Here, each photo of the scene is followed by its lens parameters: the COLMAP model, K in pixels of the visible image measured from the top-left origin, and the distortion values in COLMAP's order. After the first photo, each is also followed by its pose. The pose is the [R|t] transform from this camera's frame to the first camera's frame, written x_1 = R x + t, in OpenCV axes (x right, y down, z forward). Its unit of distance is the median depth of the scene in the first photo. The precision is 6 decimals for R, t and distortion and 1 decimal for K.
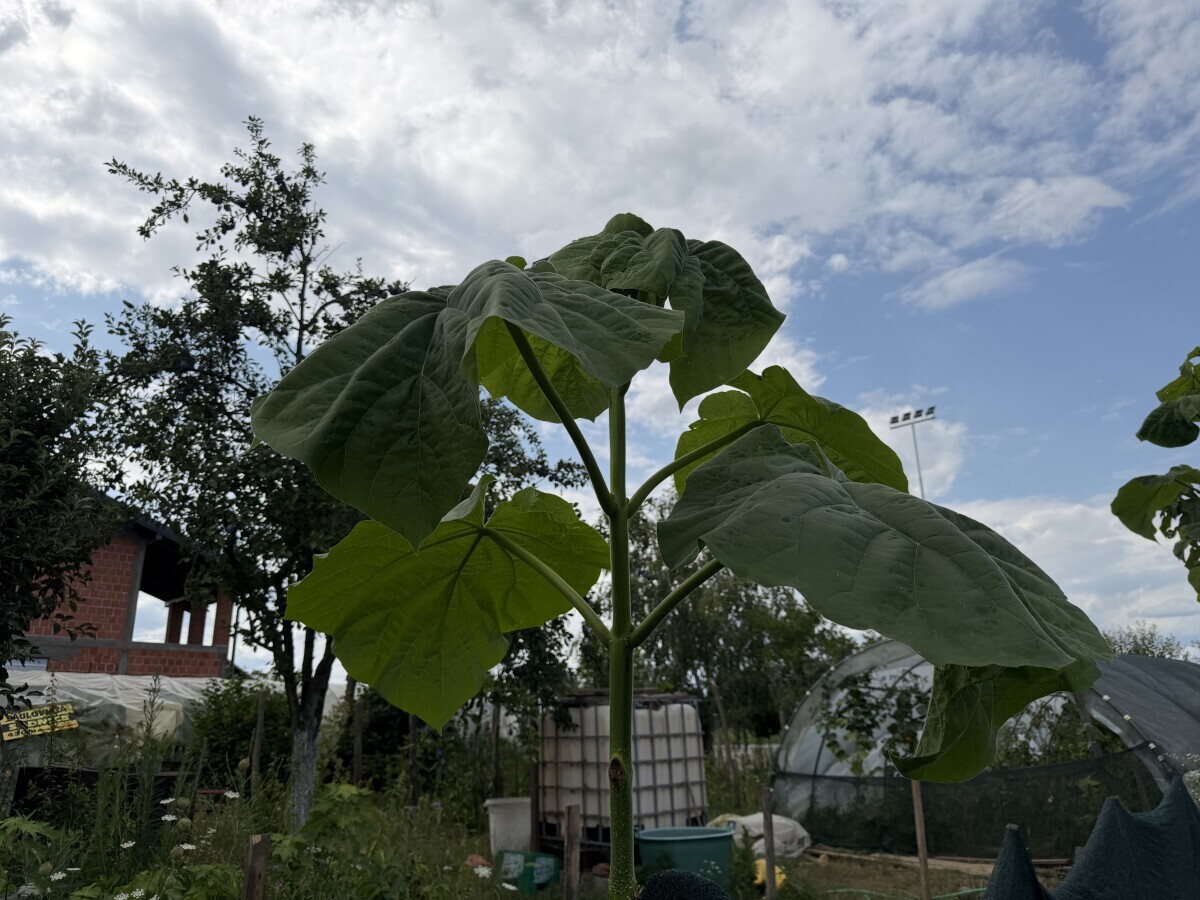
lens RADIAL K [[857.4, 0, 597.0], [0, 857.4, 451.9], [0, 0, 1]] dist [0.022322, -0.043879]
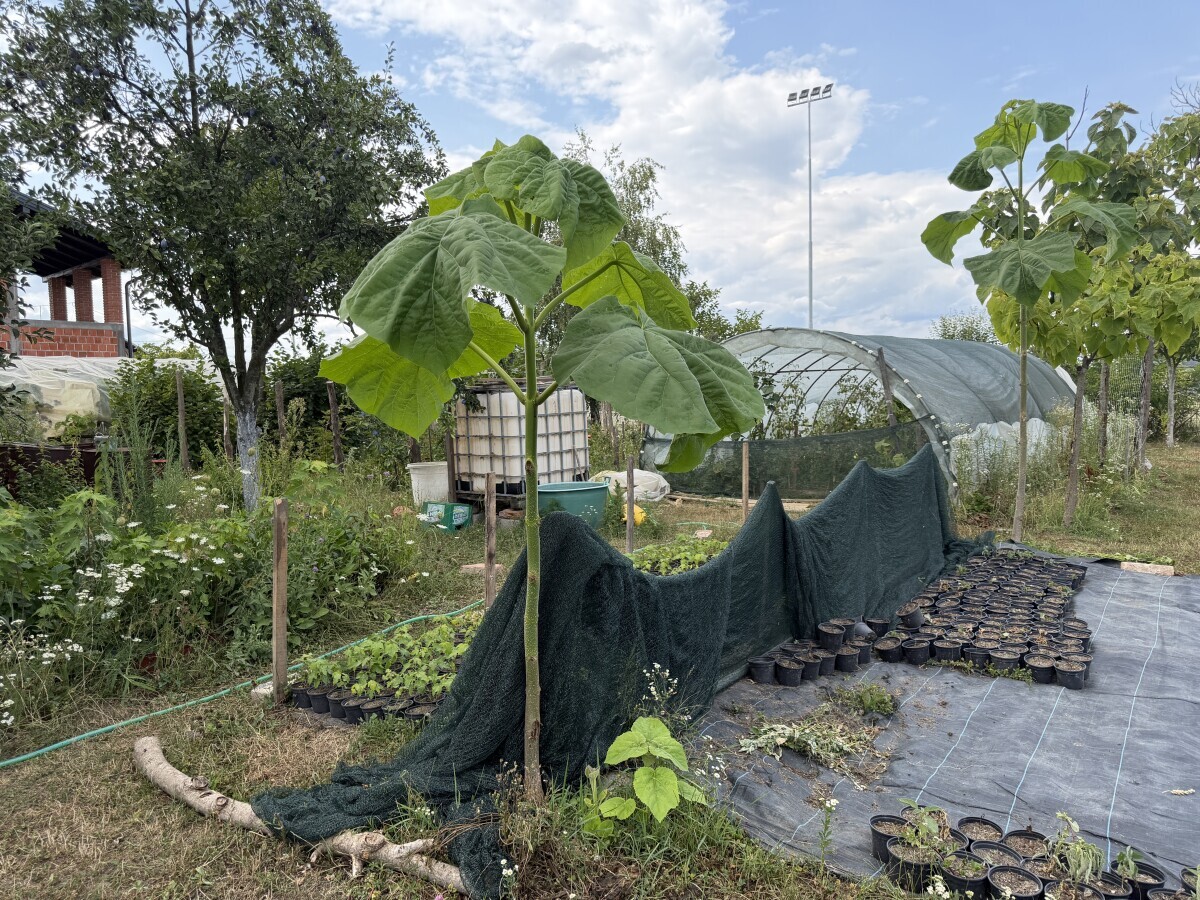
lens RADIAL K [[844.3, 0, 600.0], [0, 844.3, 450.0], [0, 0, 1]] dist [0.071963, -0.131190]
pose [[0.992132, -0.017435, 0.123980, -0.009590], [-0.029506, 0.929802, 0.366875, -0.064503], [-0.121673, -0.367646, 0.921972, -0.134395]]
